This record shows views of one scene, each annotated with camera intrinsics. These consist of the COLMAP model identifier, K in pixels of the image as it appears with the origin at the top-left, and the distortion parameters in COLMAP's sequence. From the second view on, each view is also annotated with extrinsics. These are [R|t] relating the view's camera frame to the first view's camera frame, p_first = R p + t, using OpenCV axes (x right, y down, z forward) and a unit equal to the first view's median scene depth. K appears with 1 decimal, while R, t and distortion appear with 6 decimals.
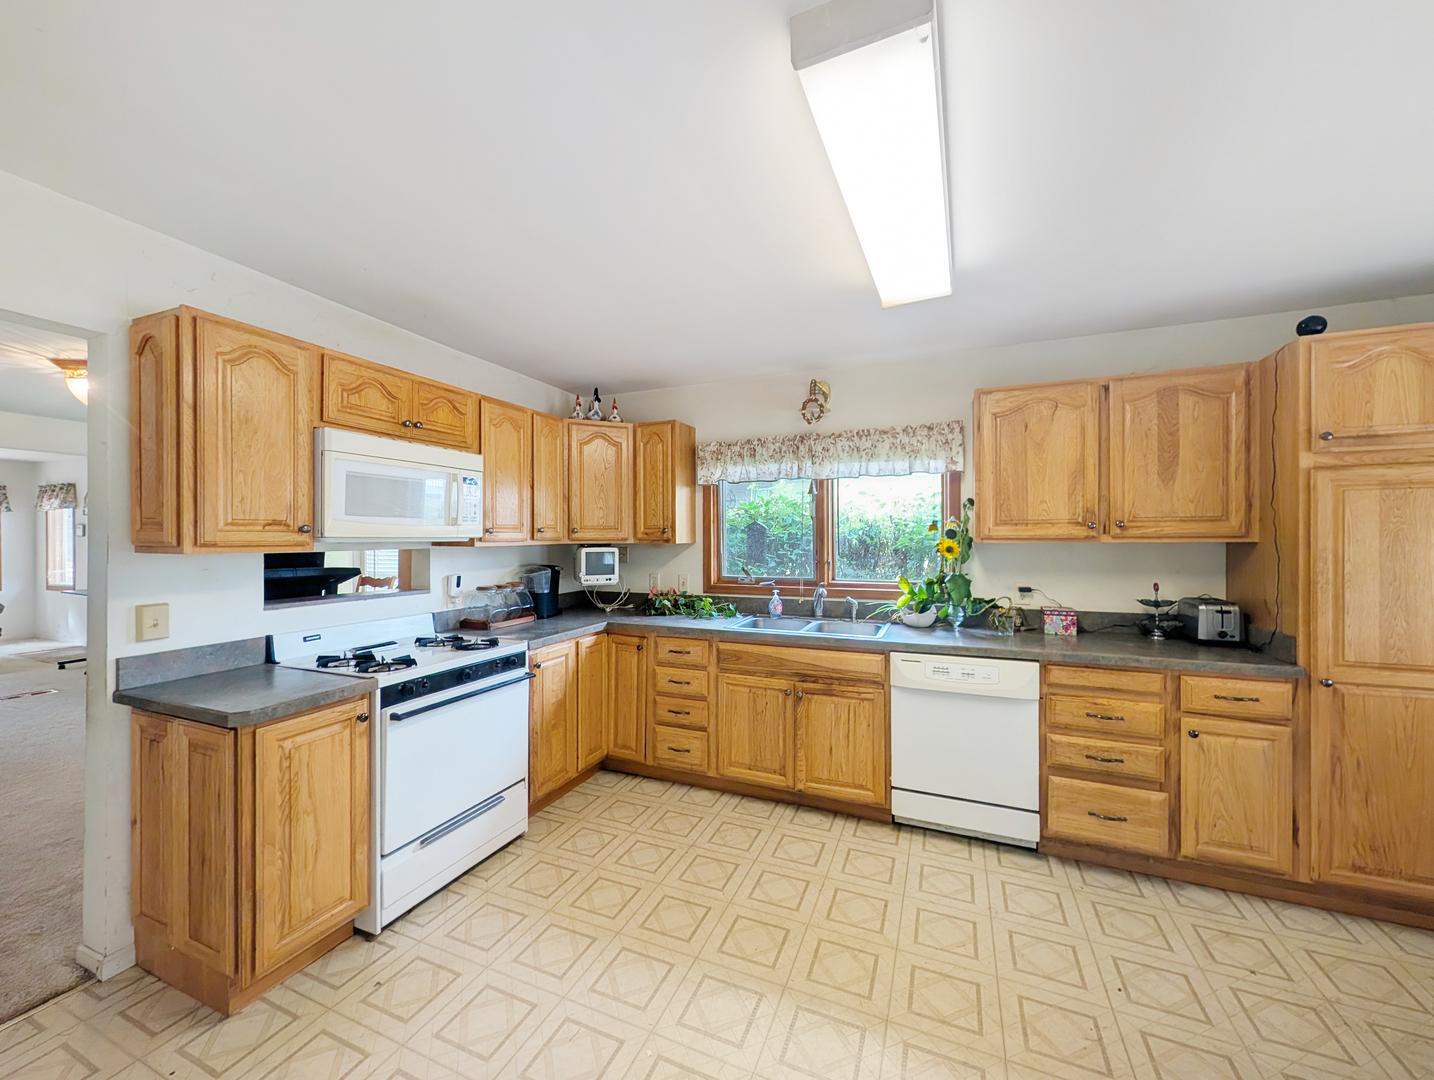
lens RADIAL K [[572.9, 0, 704.3], [0, 572.9, 541.4], [0, 0, 1]] dist [0.000345, -0.000248]
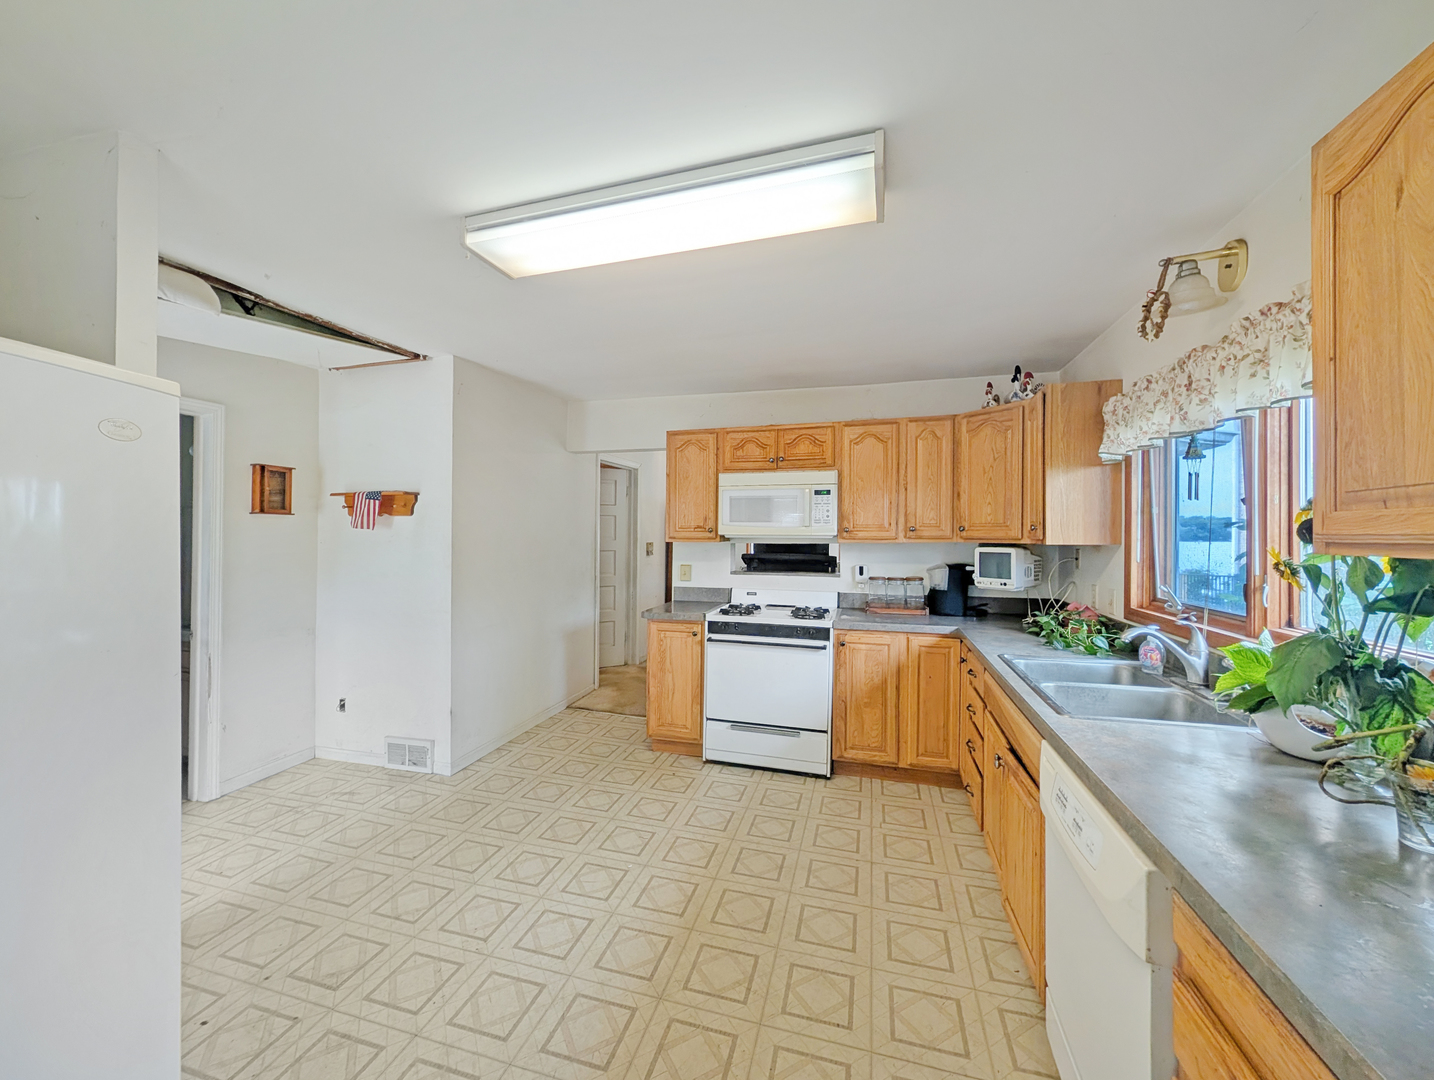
lens RADIAL K [[570.2, 0, 717.6], [0, 570.2, 530.6], [0, 0, 1]] dist [0.000040, -0.000115]
pose [[0.108702, -0.004238, -0.994065, 0.971105], [-0.011720, 0.999916, -0.005544, -0.008390], [0.994005, 0.012253, 0.108643, 0.696732]]
